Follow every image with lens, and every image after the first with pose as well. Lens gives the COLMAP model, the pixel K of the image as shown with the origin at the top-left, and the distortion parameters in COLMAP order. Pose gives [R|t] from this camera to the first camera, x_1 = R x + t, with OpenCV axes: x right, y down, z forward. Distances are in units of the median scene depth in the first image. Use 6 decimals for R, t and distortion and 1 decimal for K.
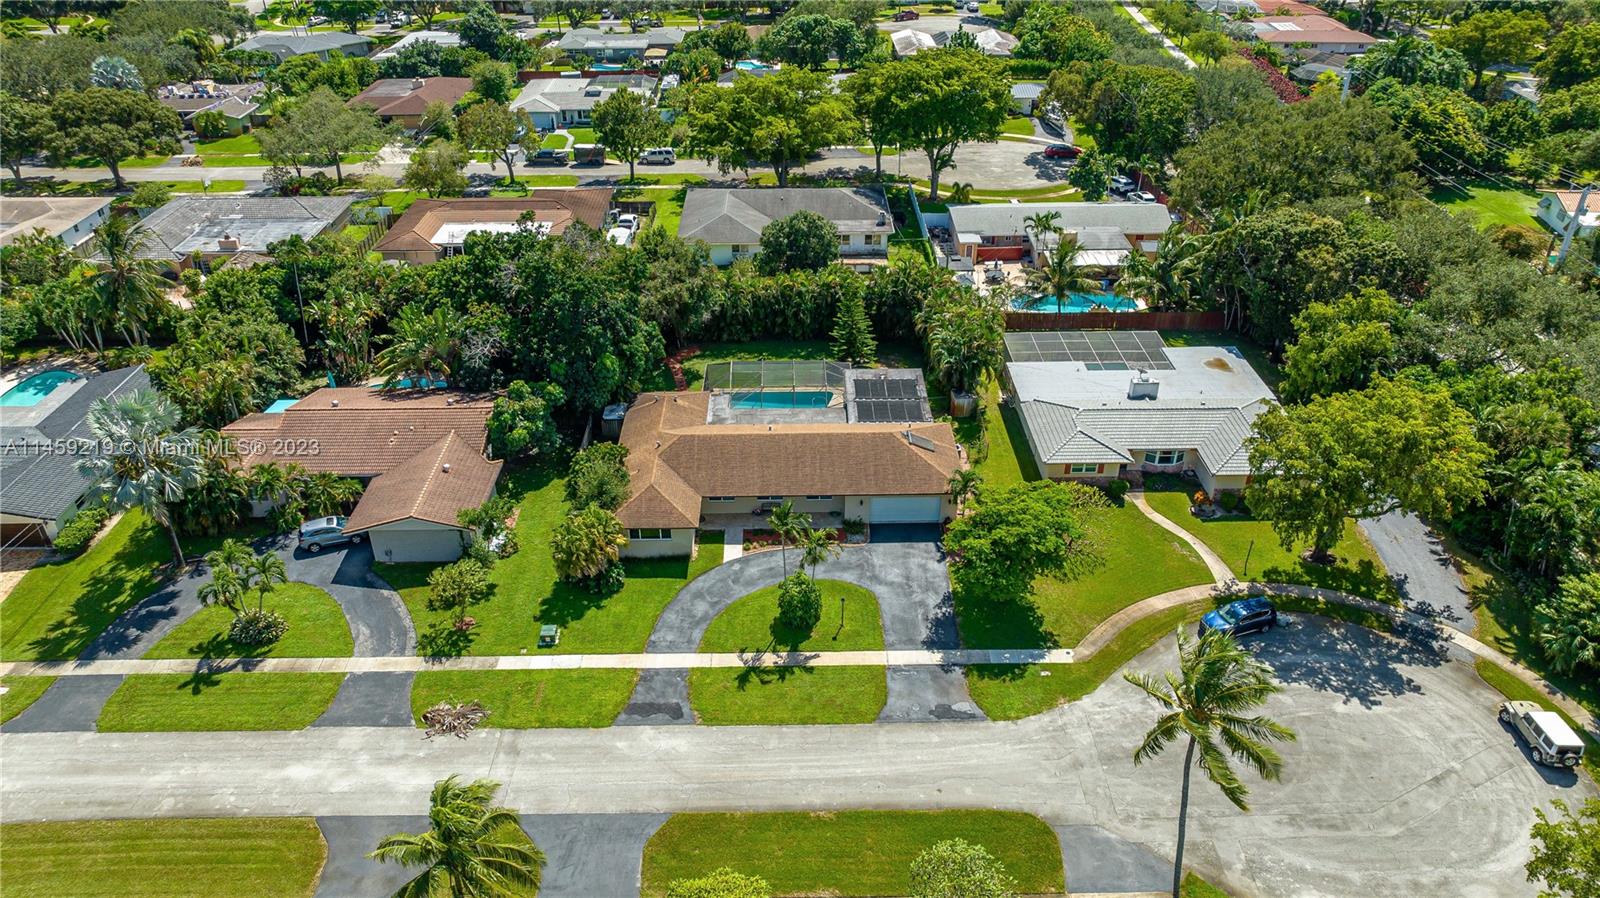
lens RADIAL K [[1123.9, 0, 800.0], [0, 1123.9, 449.0], [0, 0, 1]] dist [-0.019943, 0.003597]
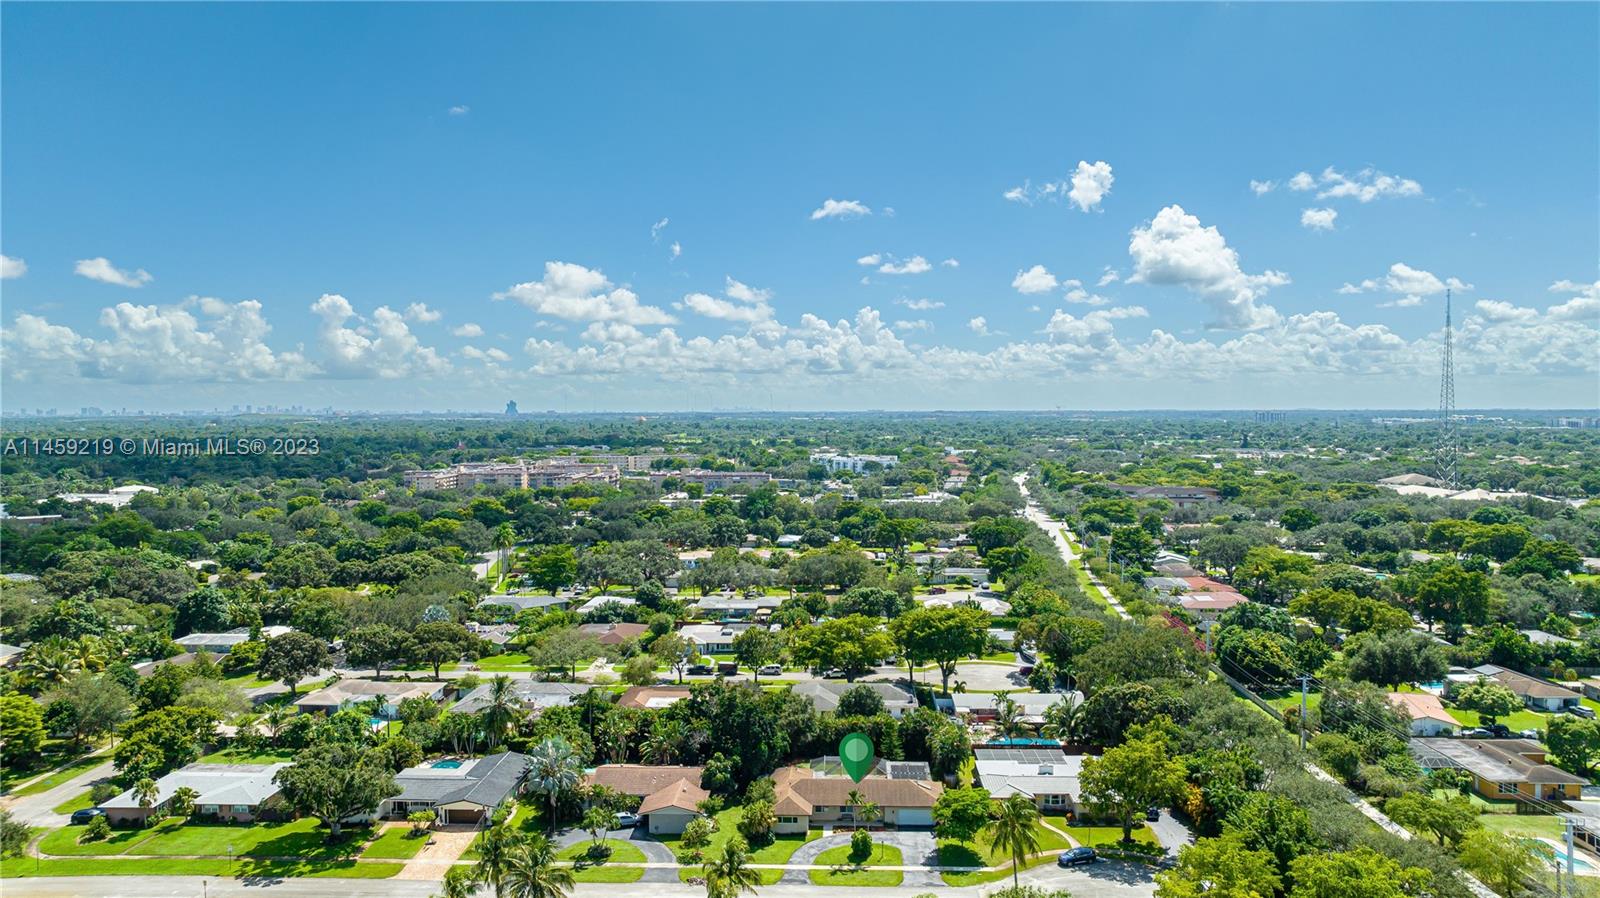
lens RADIAL K [[1123.9, 0, 800.0], [0, 1123.9, 449.0], [0, 0, 1]] dist [-0.019943, 0.003597]
pose [[0.998542, 0.002920, -0.053896, -0.002510], [-0.028490, 0.876615, -0.480349, 0.288791], [0.045844, 0.481184, 0.875420, -0.680320]]
